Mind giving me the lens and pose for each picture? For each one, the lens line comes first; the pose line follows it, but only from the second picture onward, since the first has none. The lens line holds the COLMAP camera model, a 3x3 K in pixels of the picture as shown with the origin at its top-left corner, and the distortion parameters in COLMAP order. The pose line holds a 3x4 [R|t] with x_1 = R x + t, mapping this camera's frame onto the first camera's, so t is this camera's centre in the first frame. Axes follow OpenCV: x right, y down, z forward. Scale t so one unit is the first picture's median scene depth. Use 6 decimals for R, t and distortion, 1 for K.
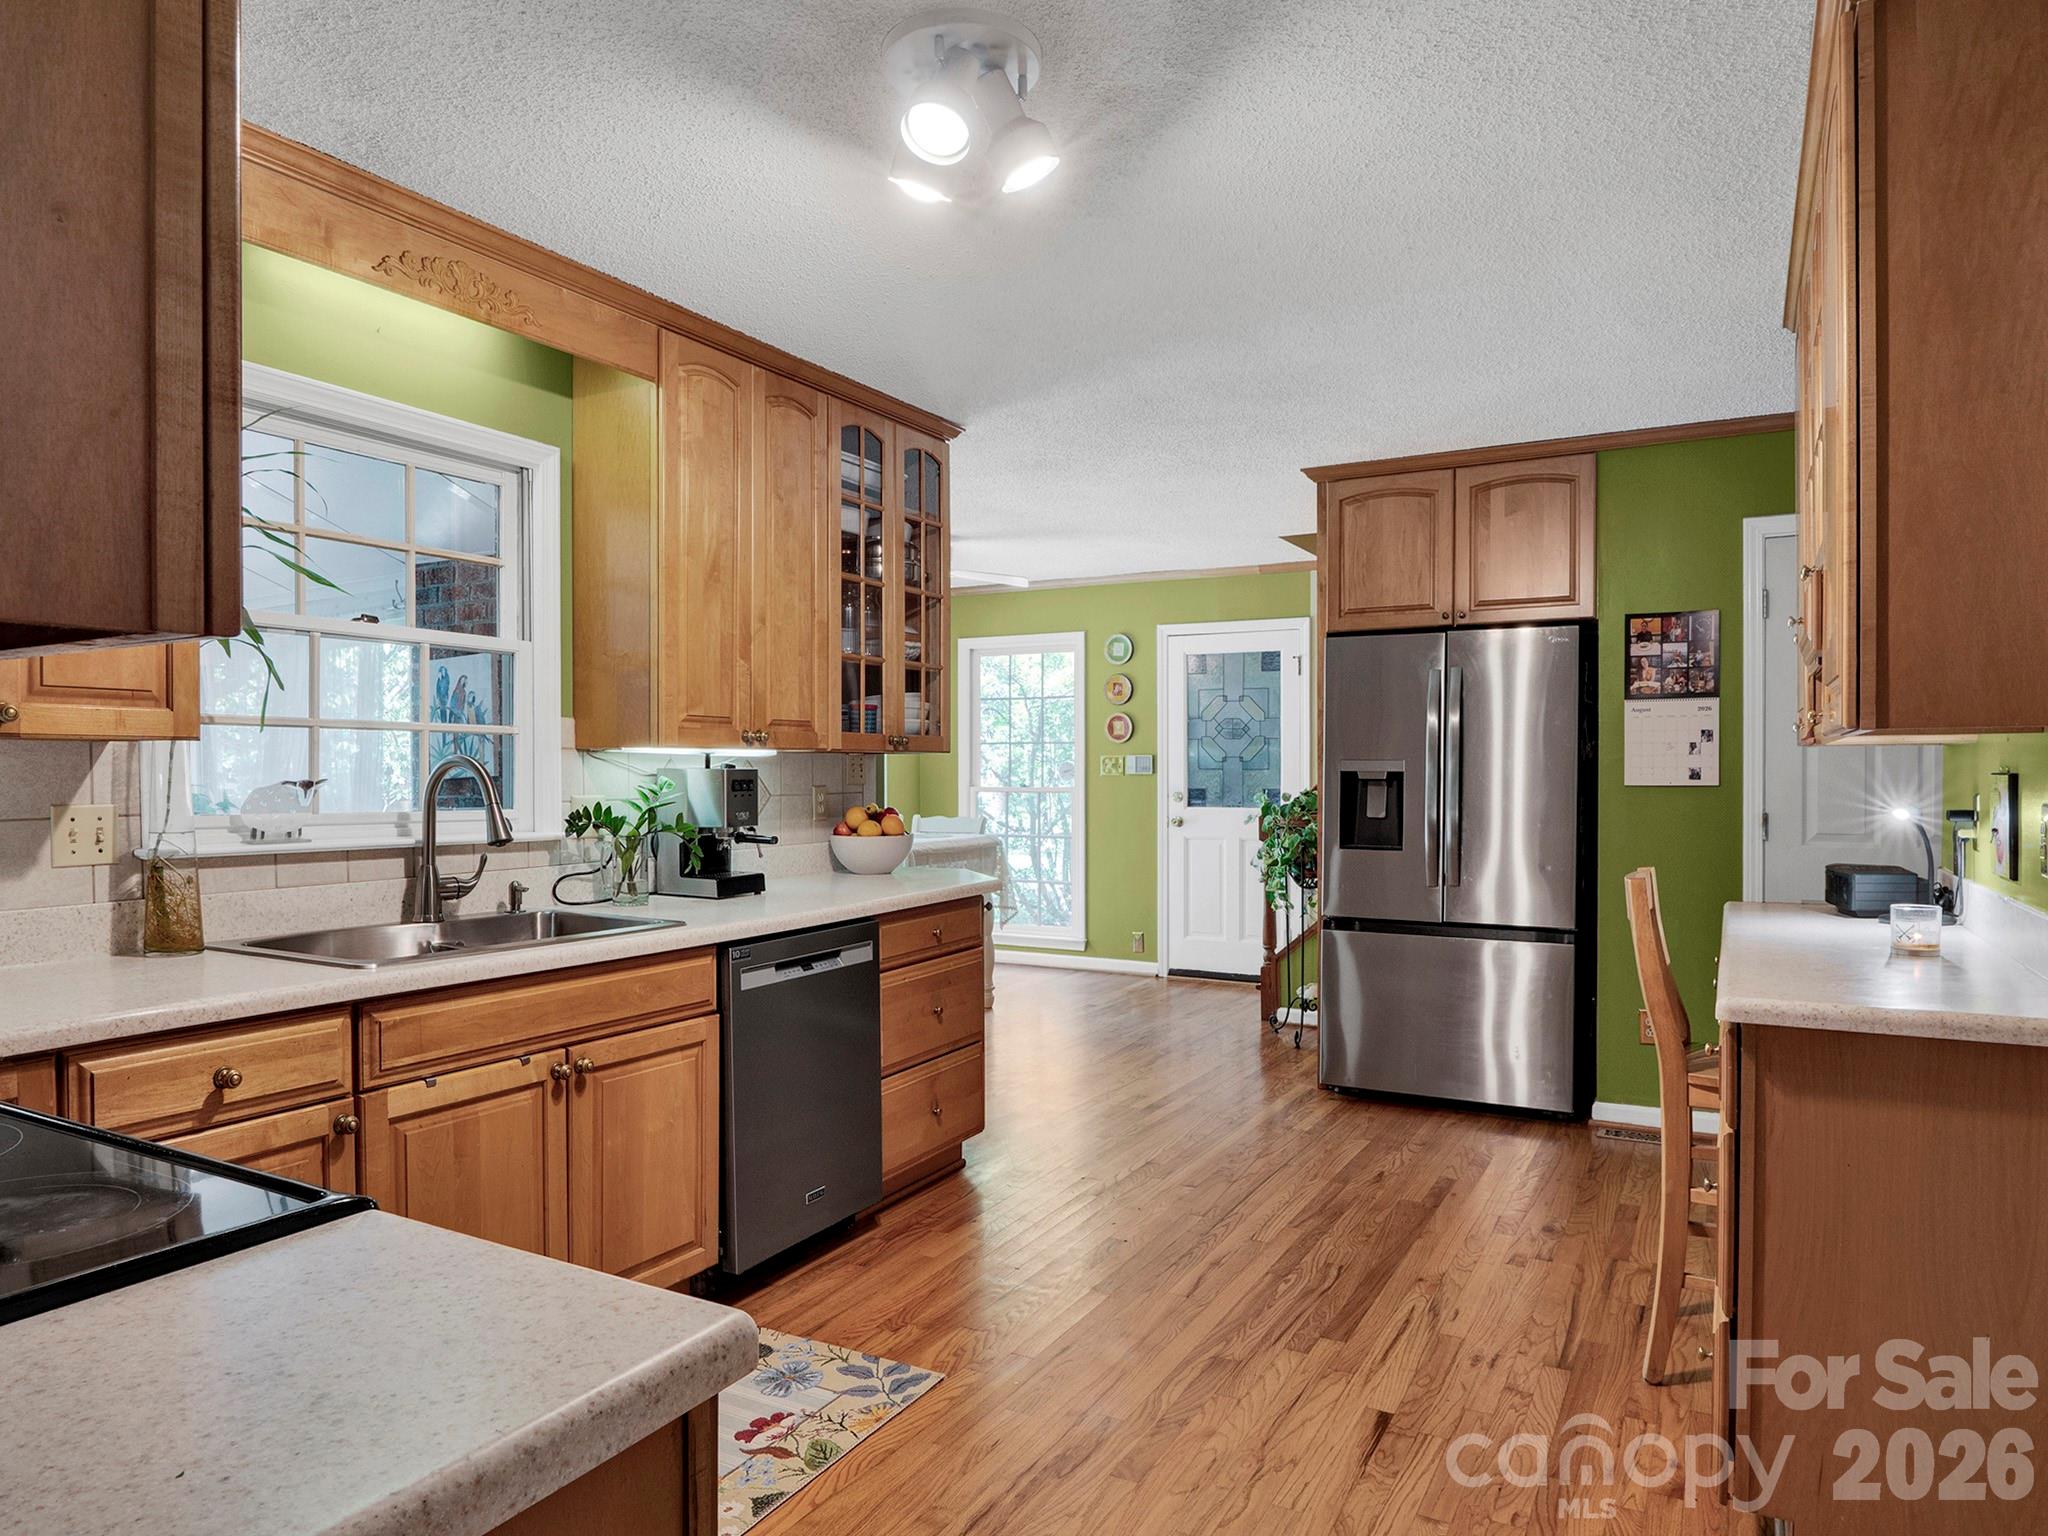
lens RADIAL K [[1312.8, 0, 1025.6], [0, 1312.8, 774.7], [0, 0, 1]] dist [-0.000694, 0.000146]
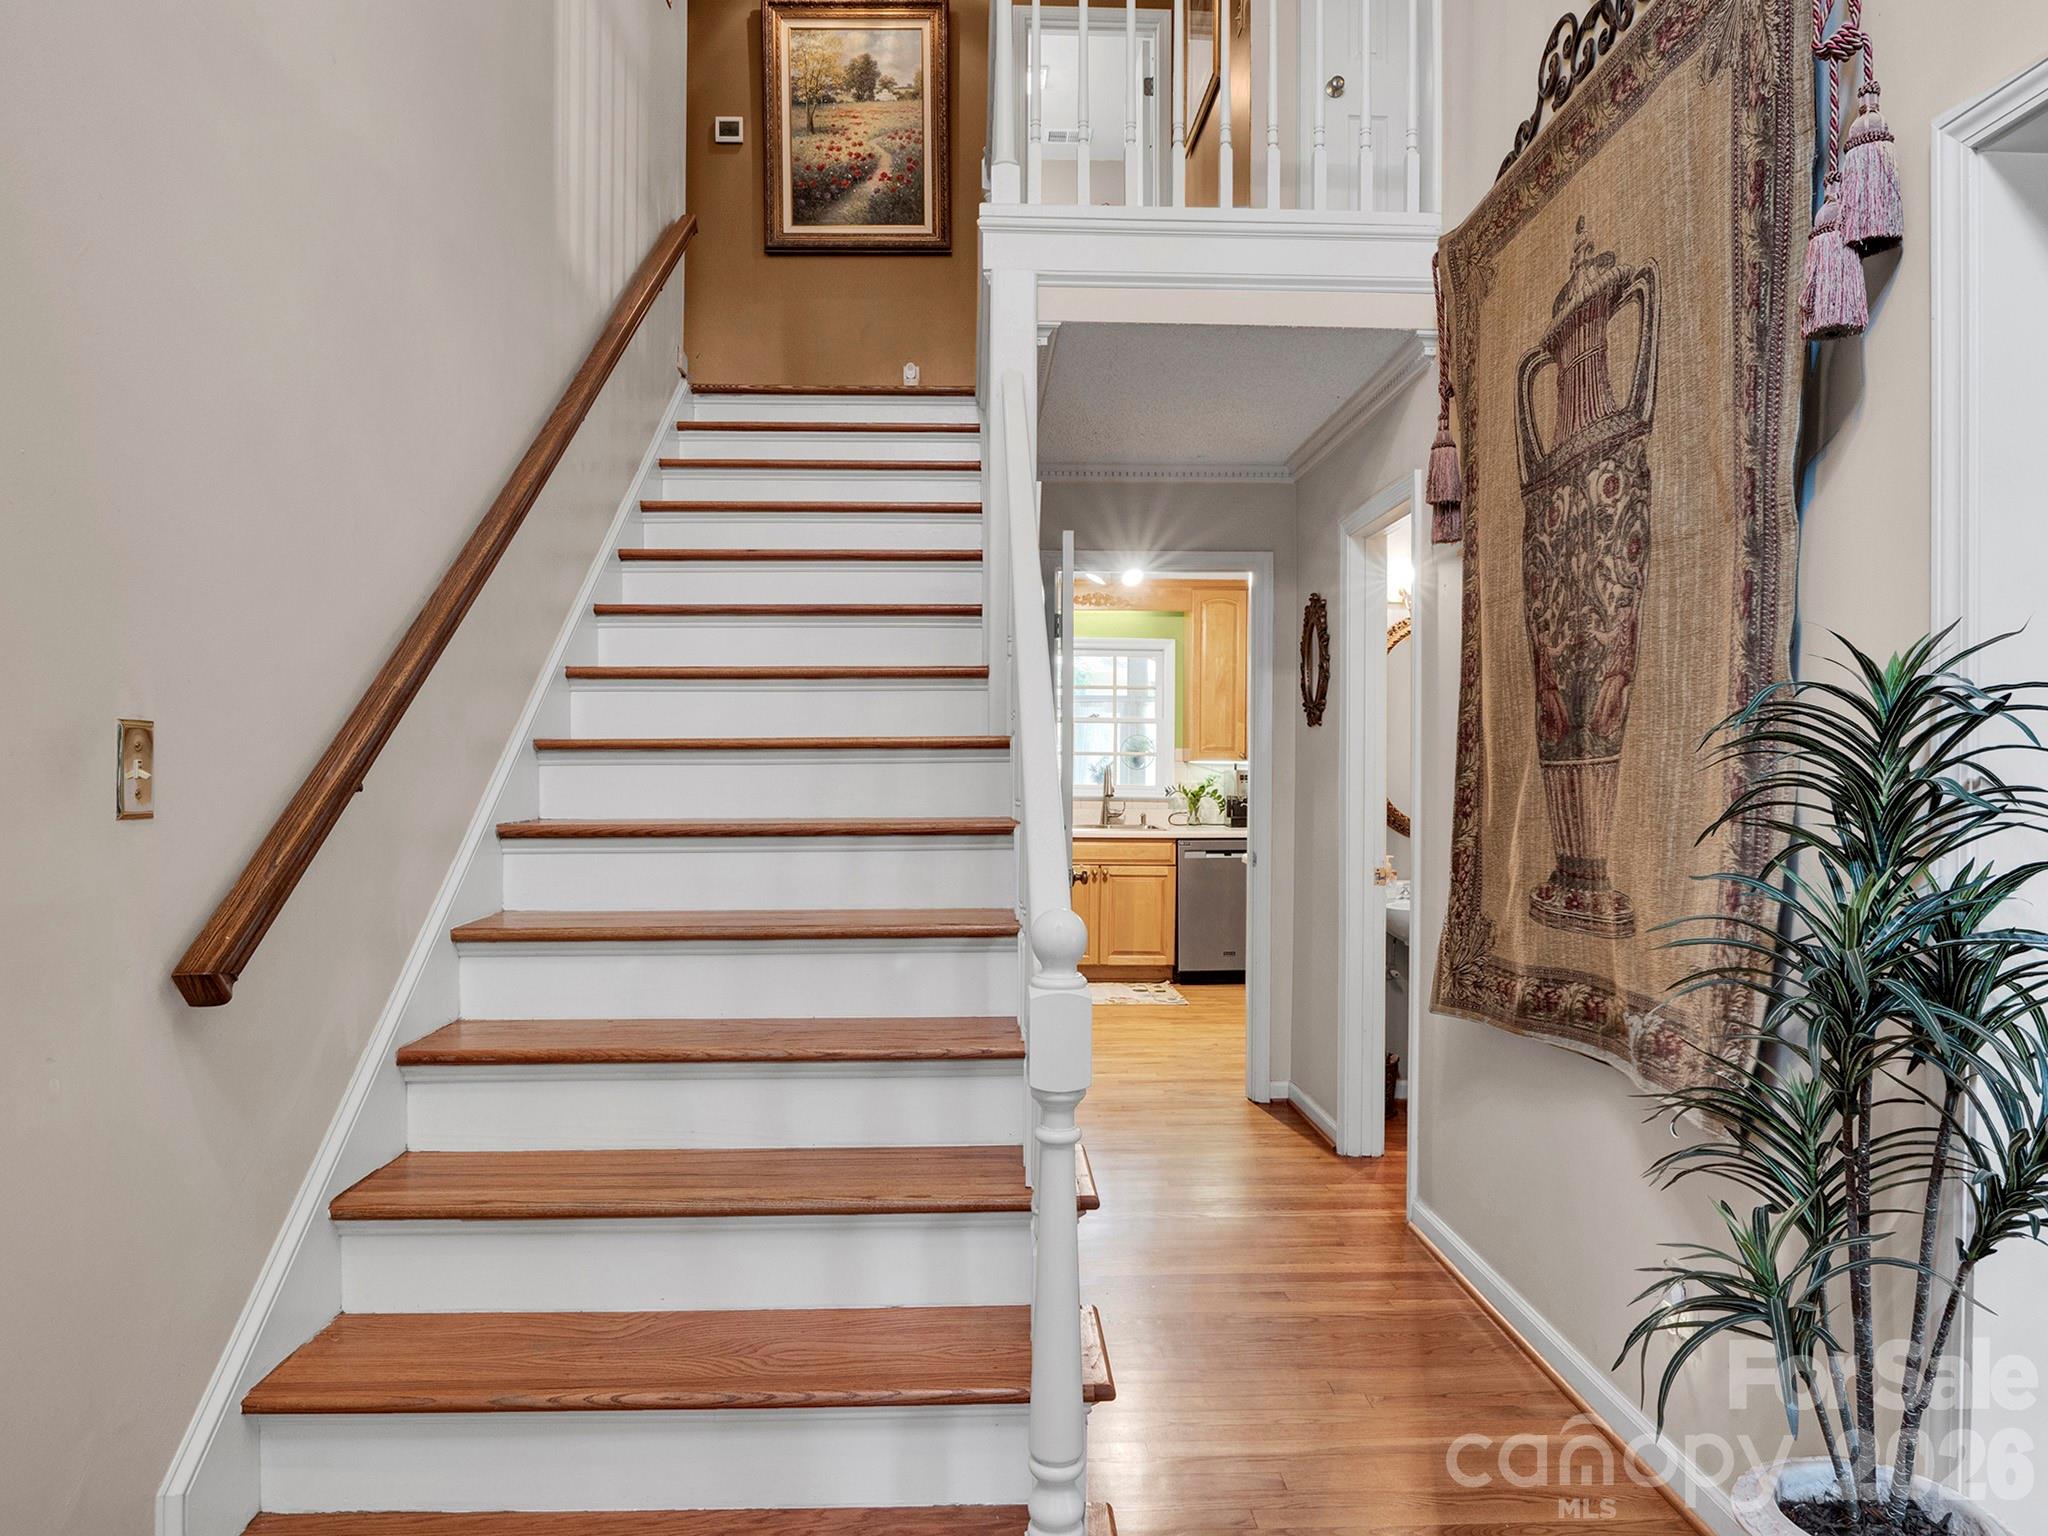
lens RADIAL K [[1311.6, 0, 1016.9], [0, 1311.6, 759.6], [0, 0, 1]] dist [-0.002434, 0.000708]
pose [[0.510001, -0.006862, -0.860146, 0.708674], [-0.004799, 0.999930, -0.010822, 0.002432], [0.860160, 0.009647, 0.509932, -0.218641]]
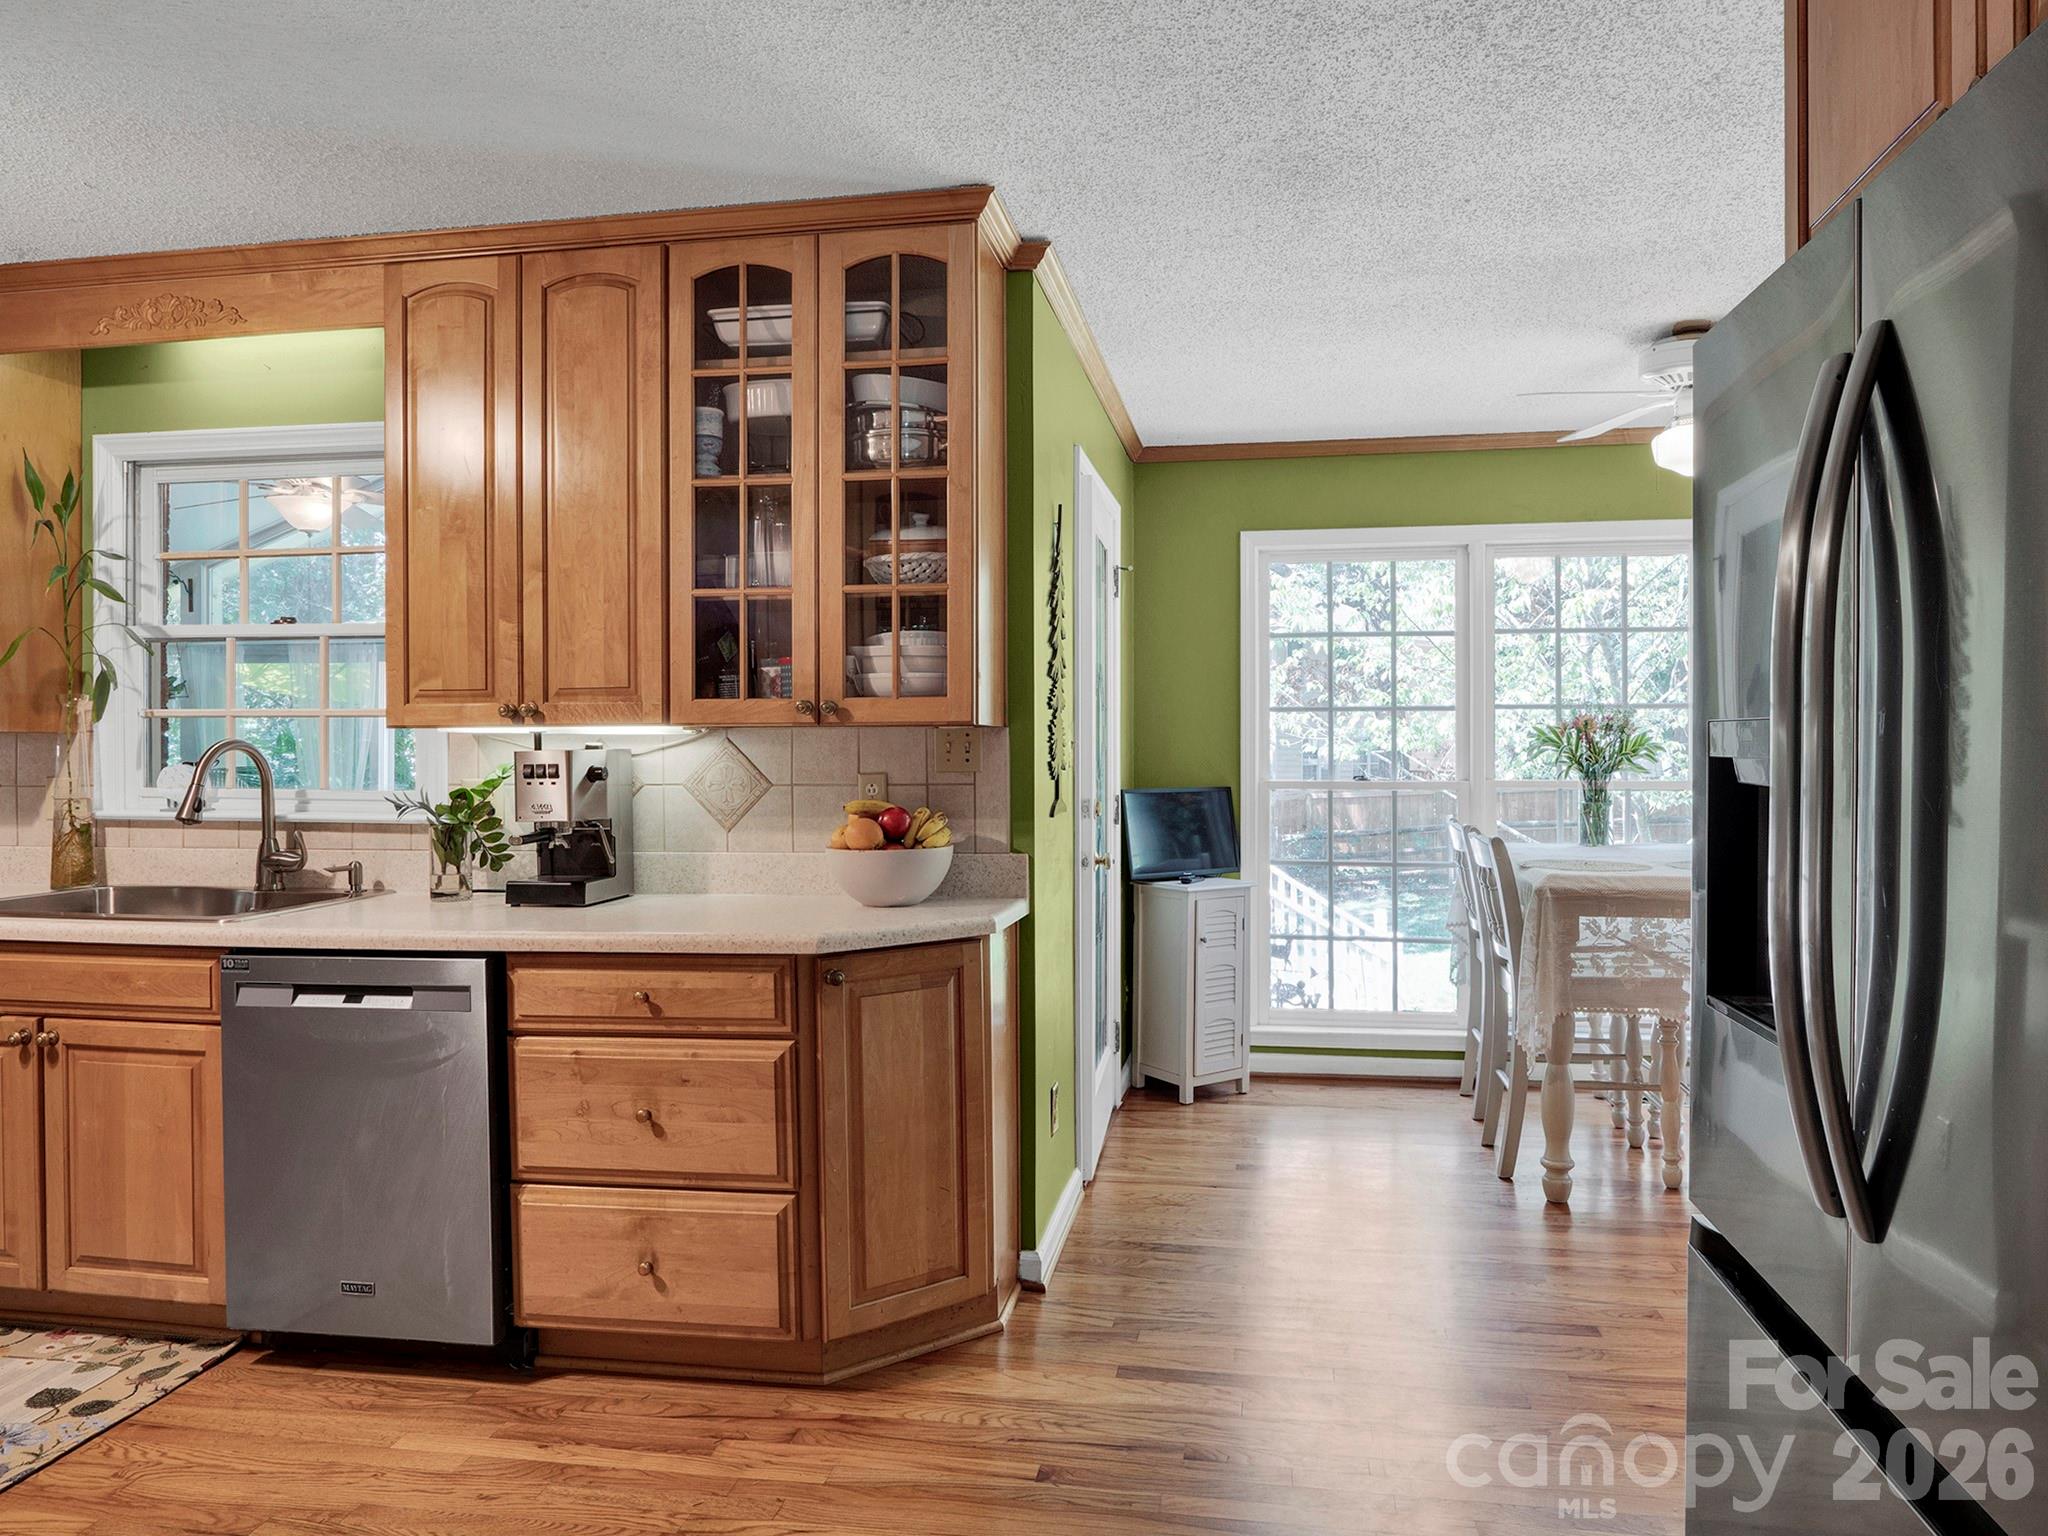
lens RADIAL K [[1268.4, 0, 1090.9], [0, 1268.4, 763.6], [0, 0, 1]] dist [-0.001682, -0.000304]
pose [[0.348793, 0.008708, -0.937160, 0.307367], [-0.003473, 0.999962, 0.007999, -0.001700], [0.937194, 0.000465, 0.348809, 0.497658]]
